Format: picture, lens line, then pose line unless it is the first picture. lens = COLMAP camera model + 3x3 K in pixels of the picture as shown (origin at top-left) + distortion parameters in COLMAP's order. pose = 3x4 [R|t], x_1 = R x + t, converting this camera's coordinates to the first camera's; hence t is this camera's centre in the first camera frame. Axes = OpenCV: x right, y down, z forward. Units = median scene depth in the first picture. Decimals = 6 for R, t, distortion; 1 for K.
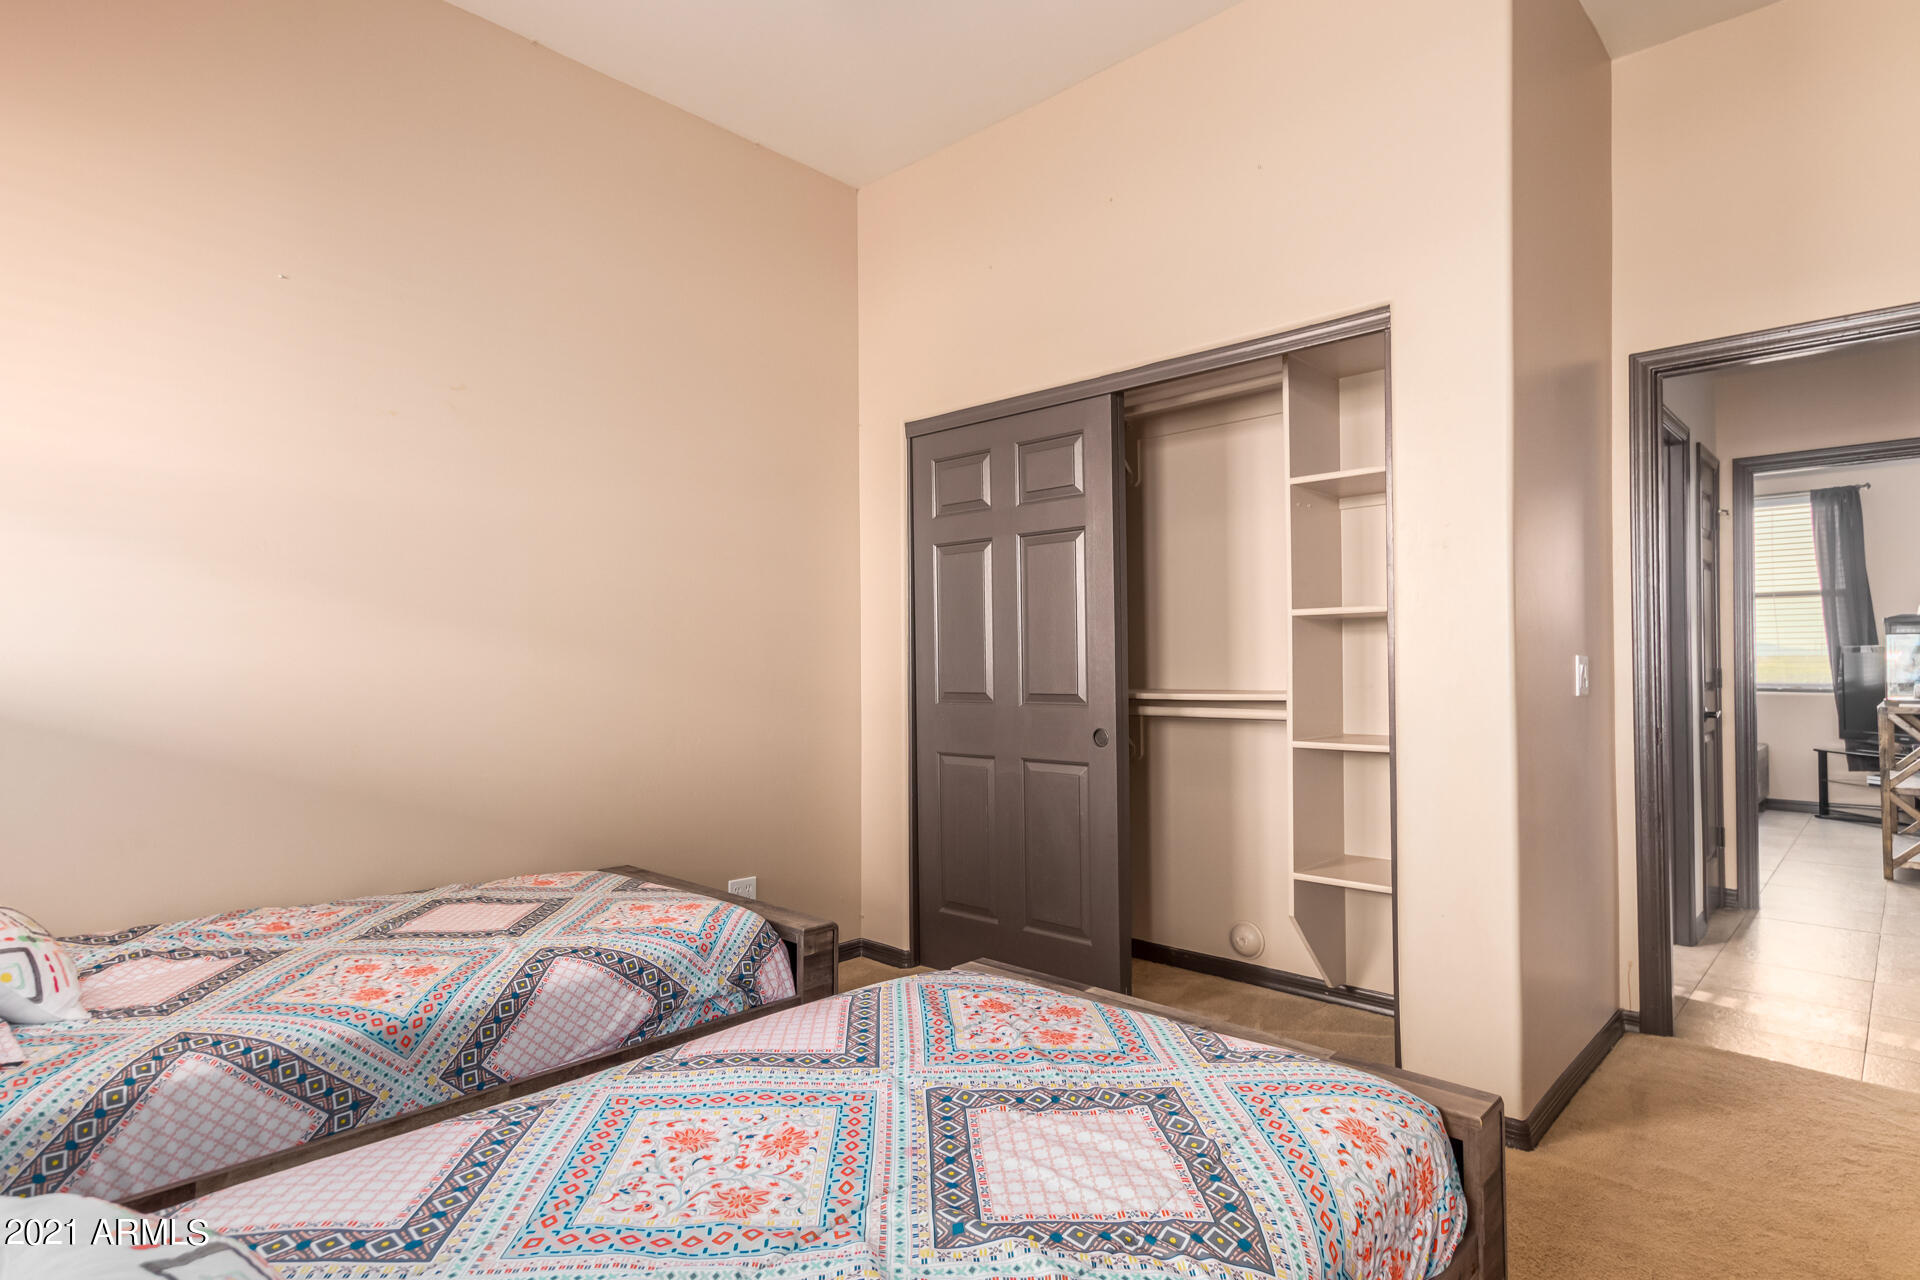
lens RADIAL K [[988.3, 0, 940.6], [0, 988.3, 646.6], [0, 0, 1]] dist [0.017391, -0.002876]
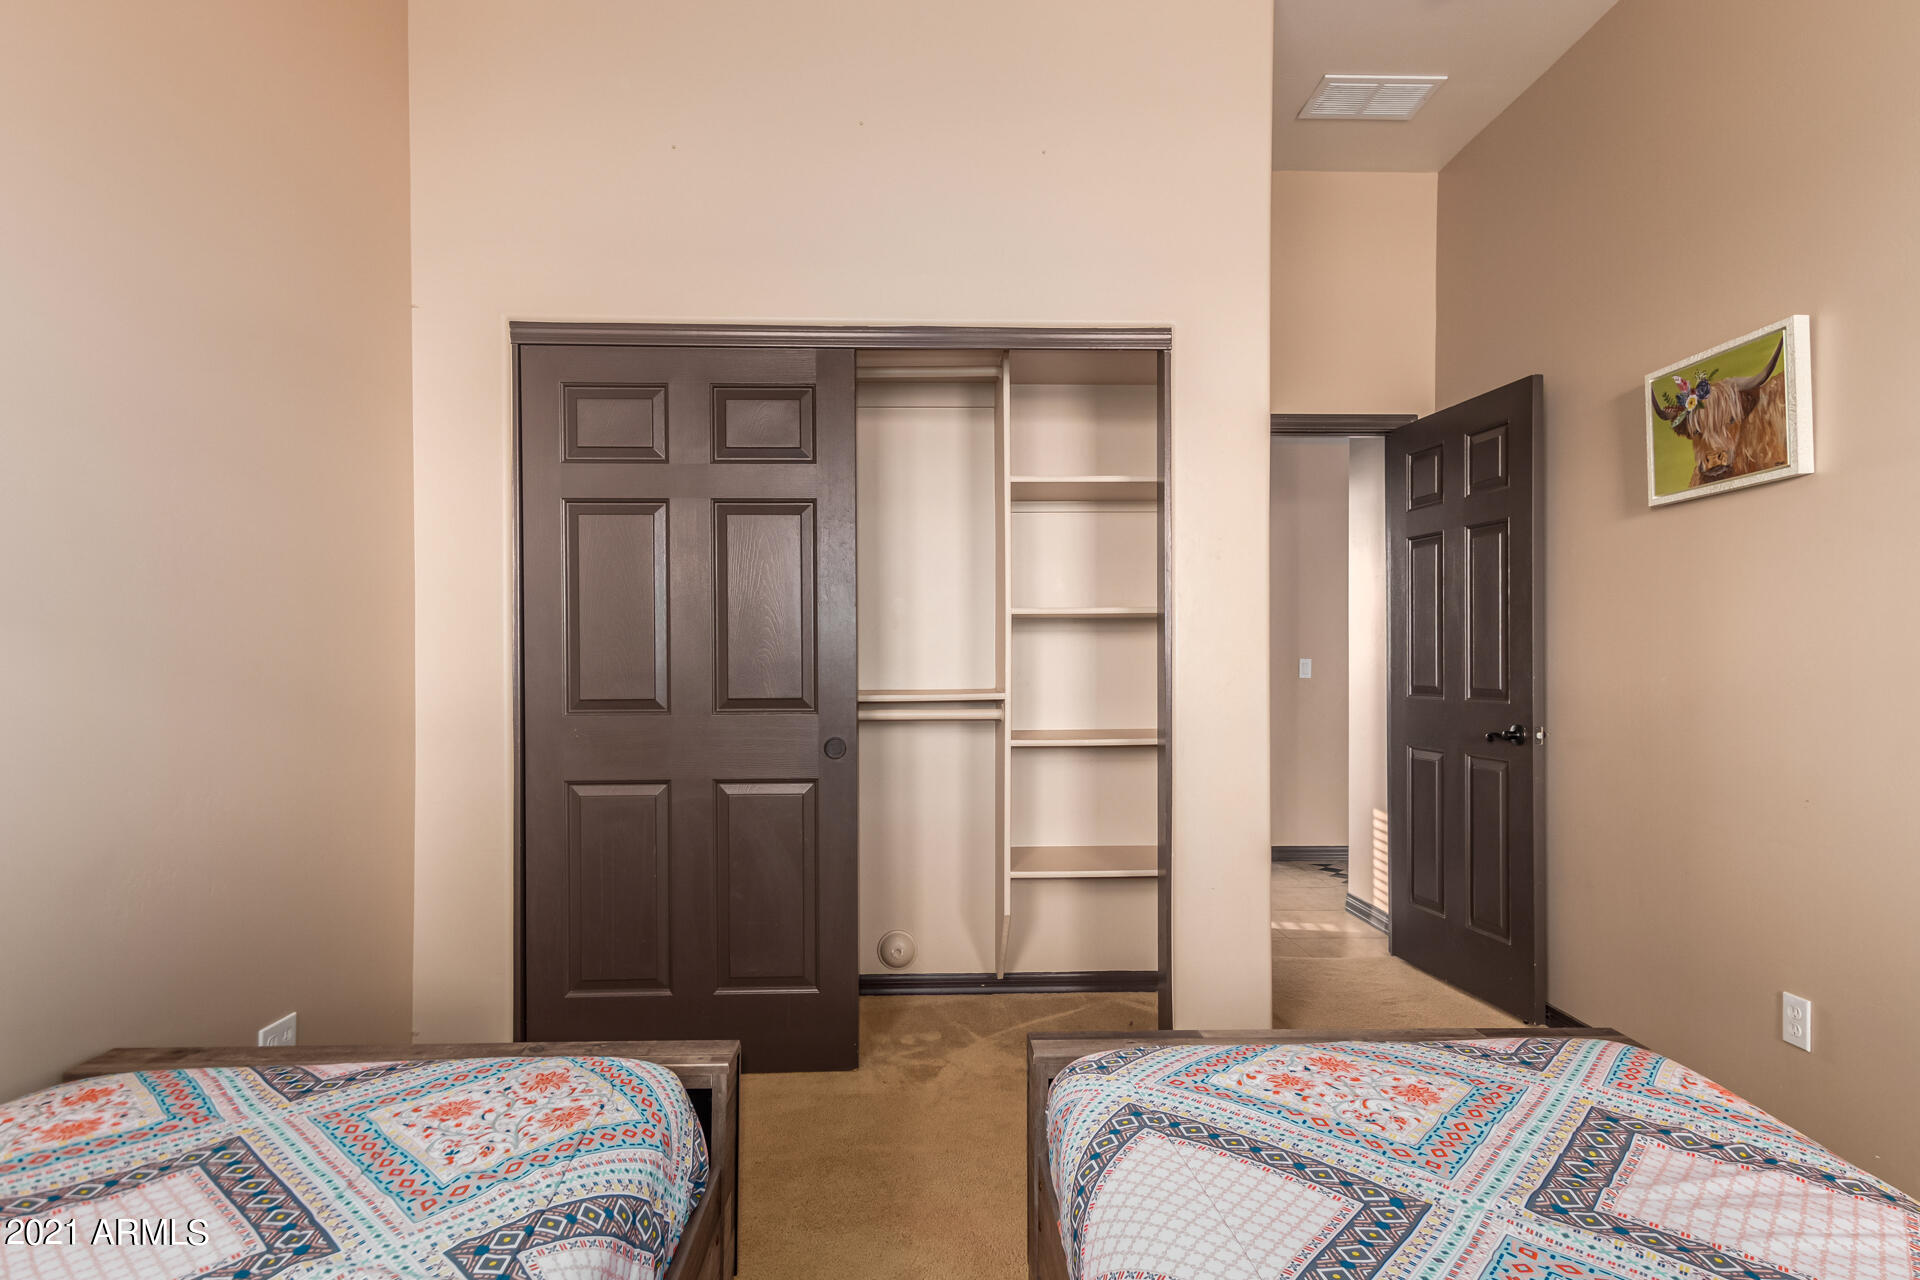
lens RADIAL K [[988.3, 0, 954.2], [0, 988.3, 650.9], [0, 0, 1]] dist [0.017391, -0.002876]
pose [[0.710964, 0.011628, 0.703132, -0.418105], [-0.014775, 0.999890, -0.001596, 0.009252], [-0.703073, -0.009254, 0.711057, 0.361179]]
